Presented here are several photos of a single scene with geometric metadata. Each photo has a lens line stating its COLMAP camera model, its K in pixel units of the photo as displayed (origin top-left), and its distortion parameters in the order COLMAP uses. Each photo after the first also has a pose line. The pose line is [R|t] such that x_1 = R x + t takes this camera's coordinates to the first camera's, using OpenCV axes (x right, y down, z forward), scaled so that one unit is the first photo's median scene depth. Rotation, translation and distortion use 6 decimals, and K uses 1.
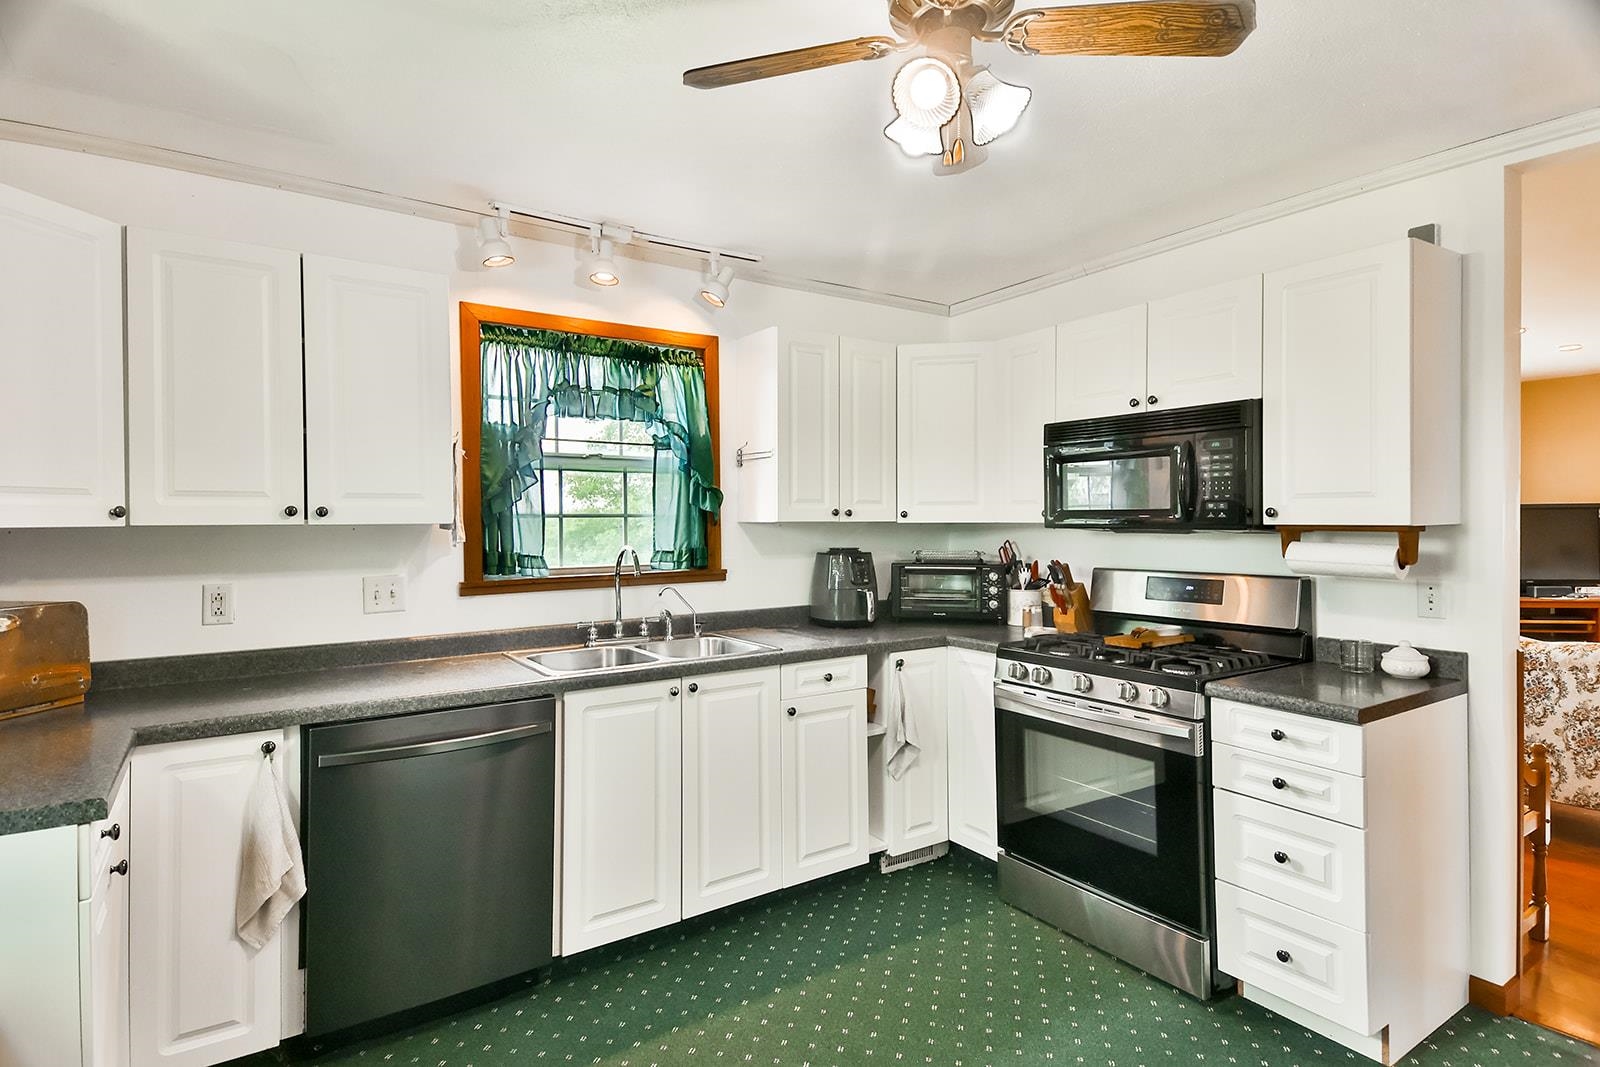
lens RADIAL K [[829.3, 0, 793.5], [0, 829.3, 531.6], [0, 0, 1]] dist [0.047687, -0.001706]
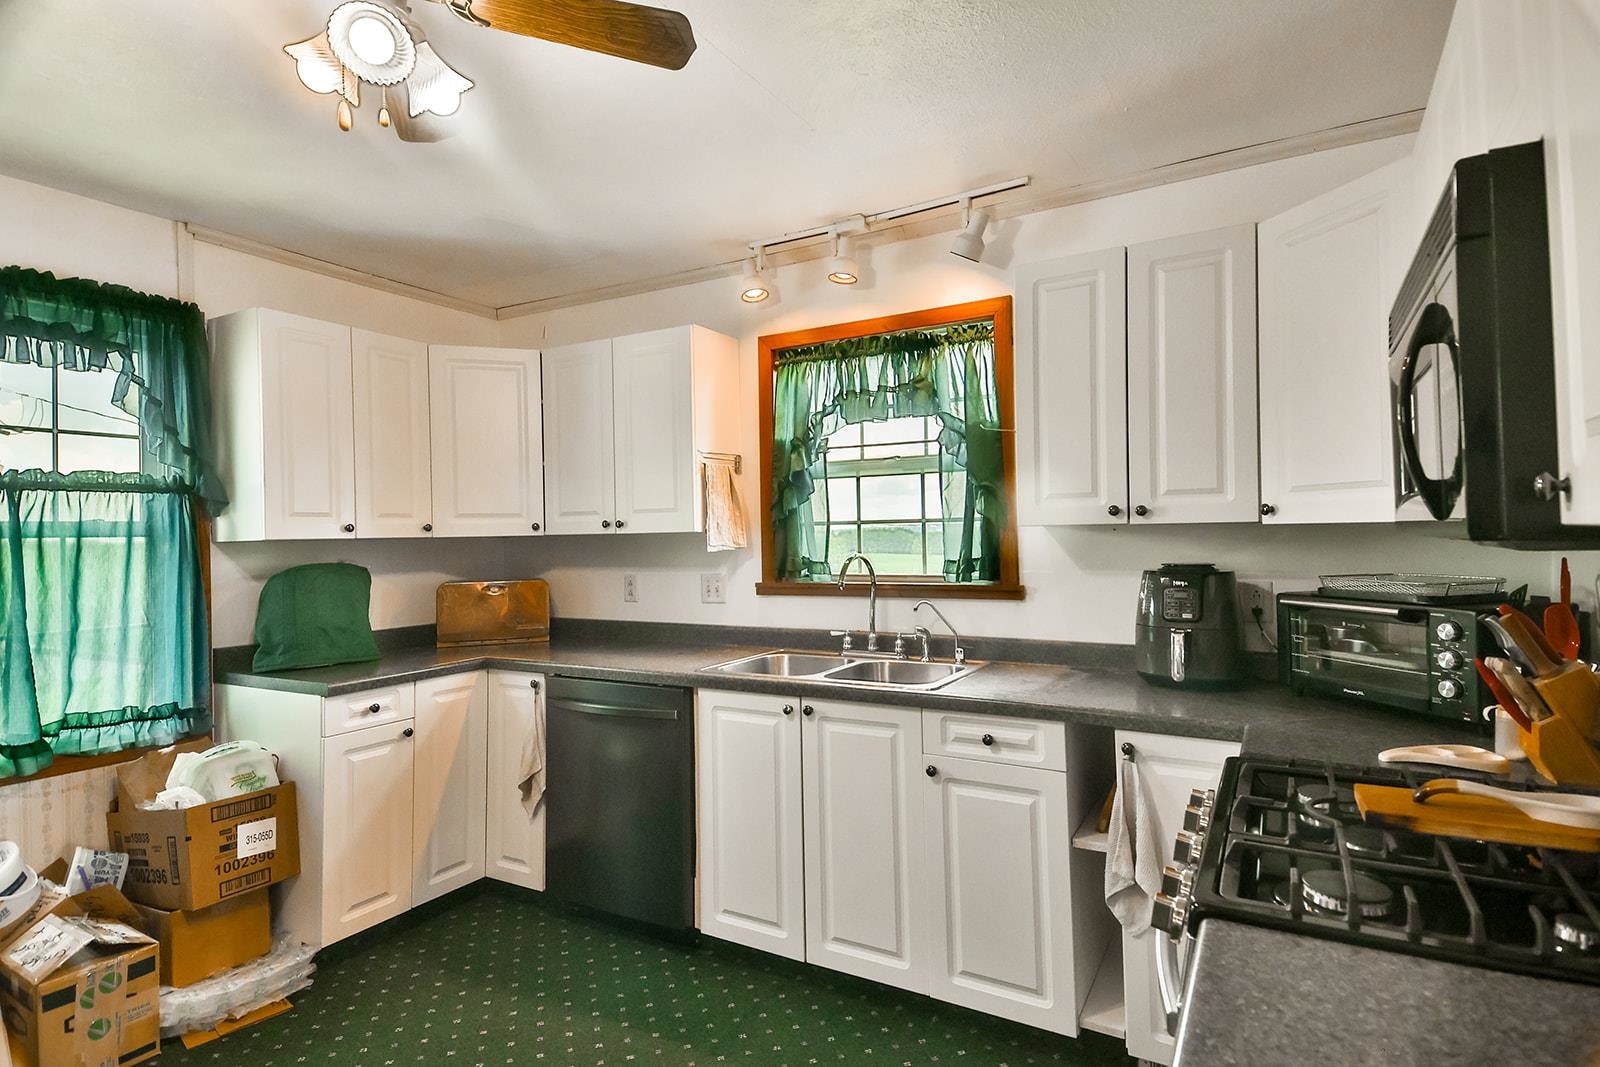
lens RADIAL K [[829.3, 0, 762.3], [0, 829.3, 528.1], [0, 0, 1]] dist [0.047687, -0.001706]
pose [[0.436343, -0.008153, -0.899743, 0.579008], [0.003486, 0.999967, -0.007371, -0.005016], [0.899774, 0.000080, 0.436357, 0.474112]]
